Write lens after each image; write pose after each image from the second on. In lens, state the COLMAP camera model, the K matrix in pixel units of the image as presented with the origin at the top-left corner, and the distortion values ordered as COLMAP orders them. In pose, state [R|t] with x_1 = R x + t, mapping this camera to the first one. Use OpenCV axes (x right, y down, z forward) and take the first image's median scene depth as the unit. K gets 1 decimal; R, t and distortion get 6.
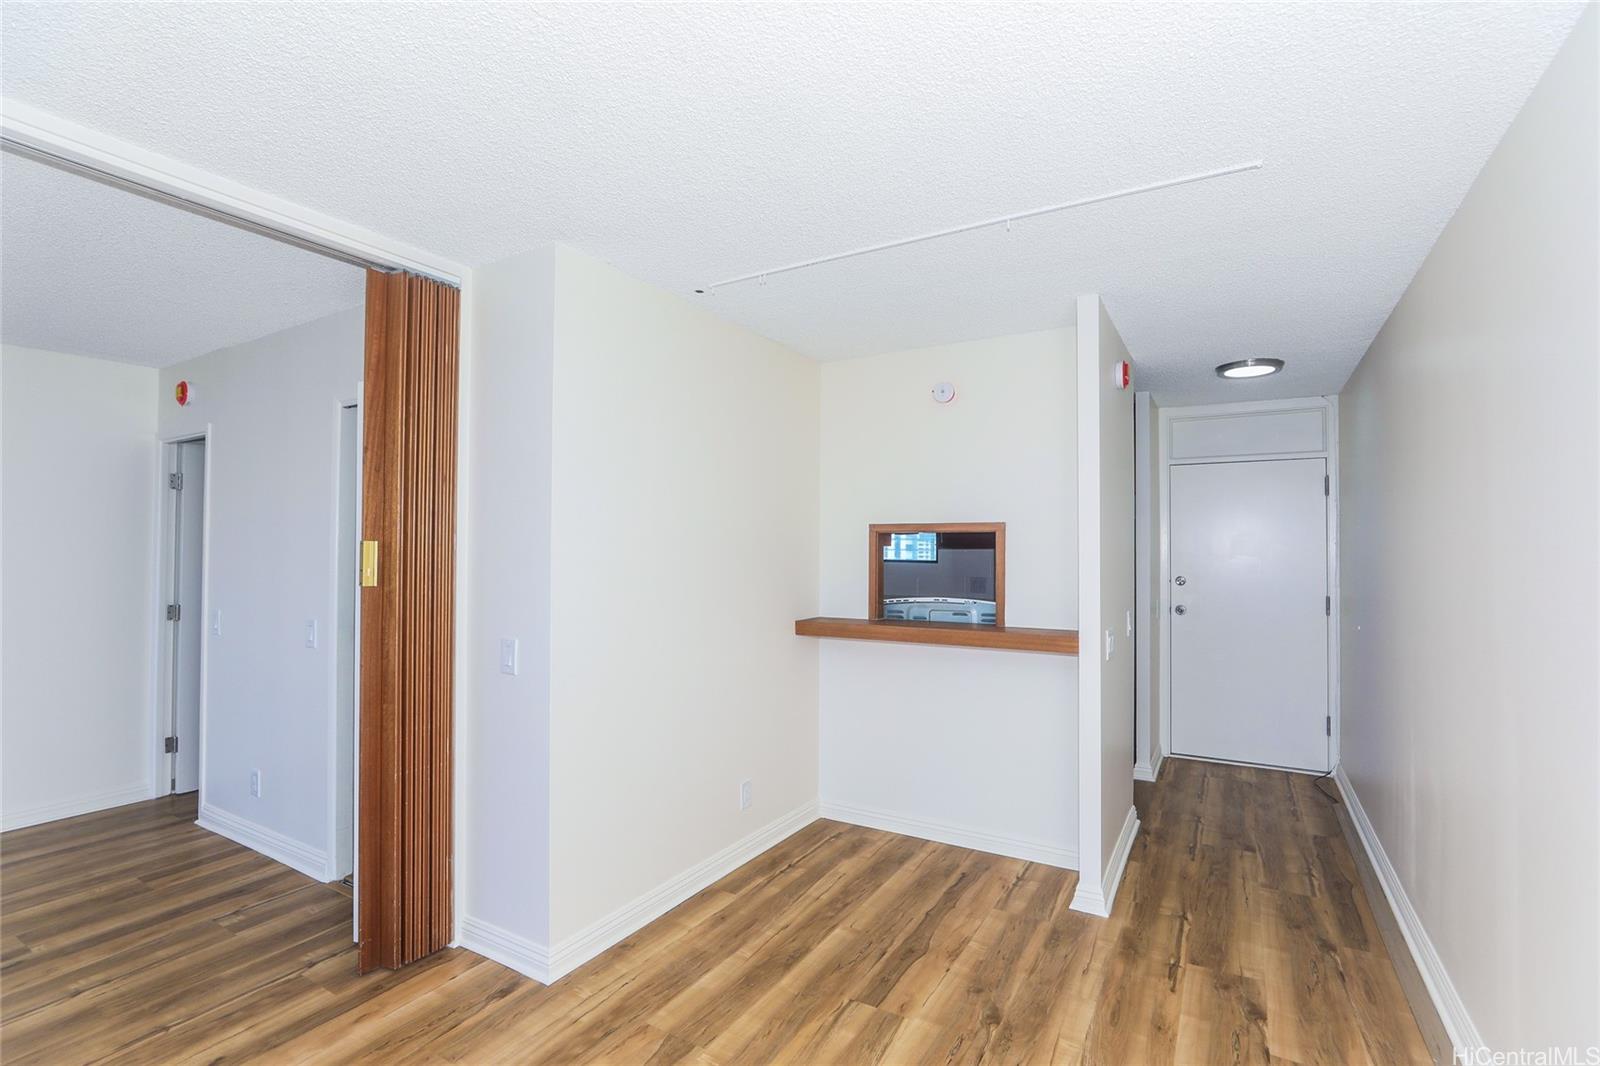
lens RADIAL K [[732.5, 0, 804.2], [0, 732.5, 540.2], [0, 0, 1]] dist [-0.028059, 0.014712]
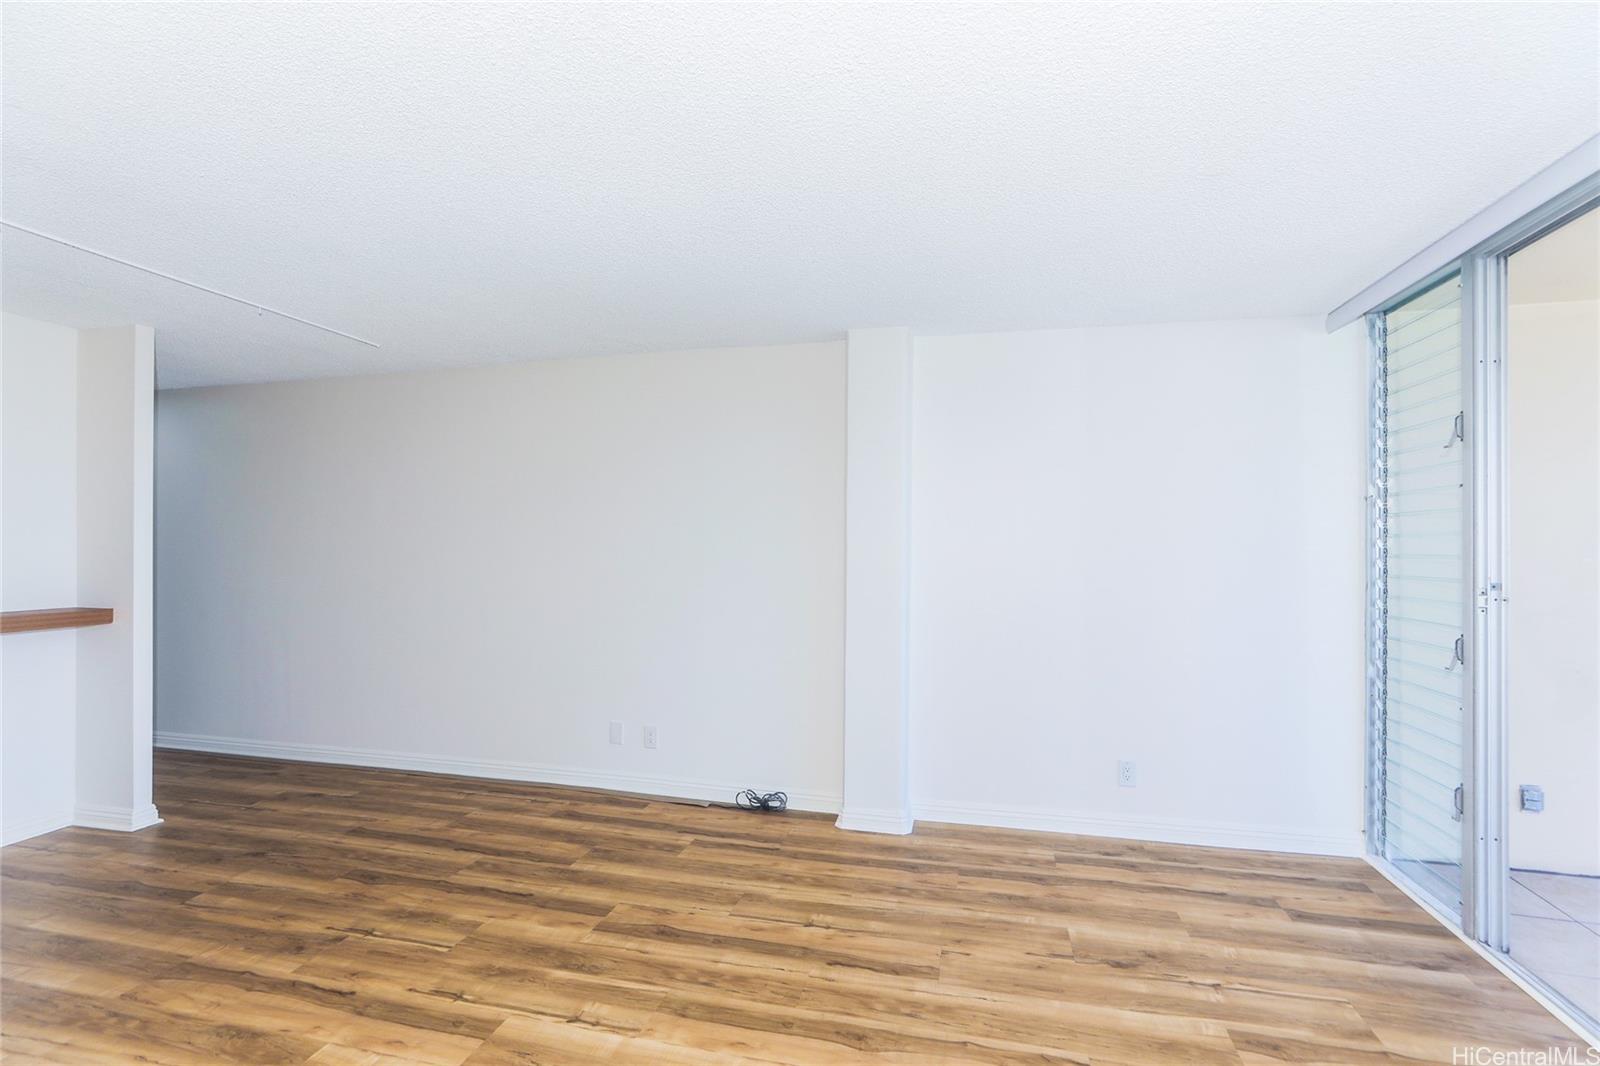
lens RADIAL K [[732.5, 0, 804.2], [0, 732.5, 540.2], [0, 0, 1]] dist [-0.028059, 0.014712]
pose [[-0.290803, 0.001776, 0.956781, -1.202460], [-0.020944, 0.999747, -0.008221, 0.011412], [-0.956554, -0.022430, -0.290693, 0.316562]]
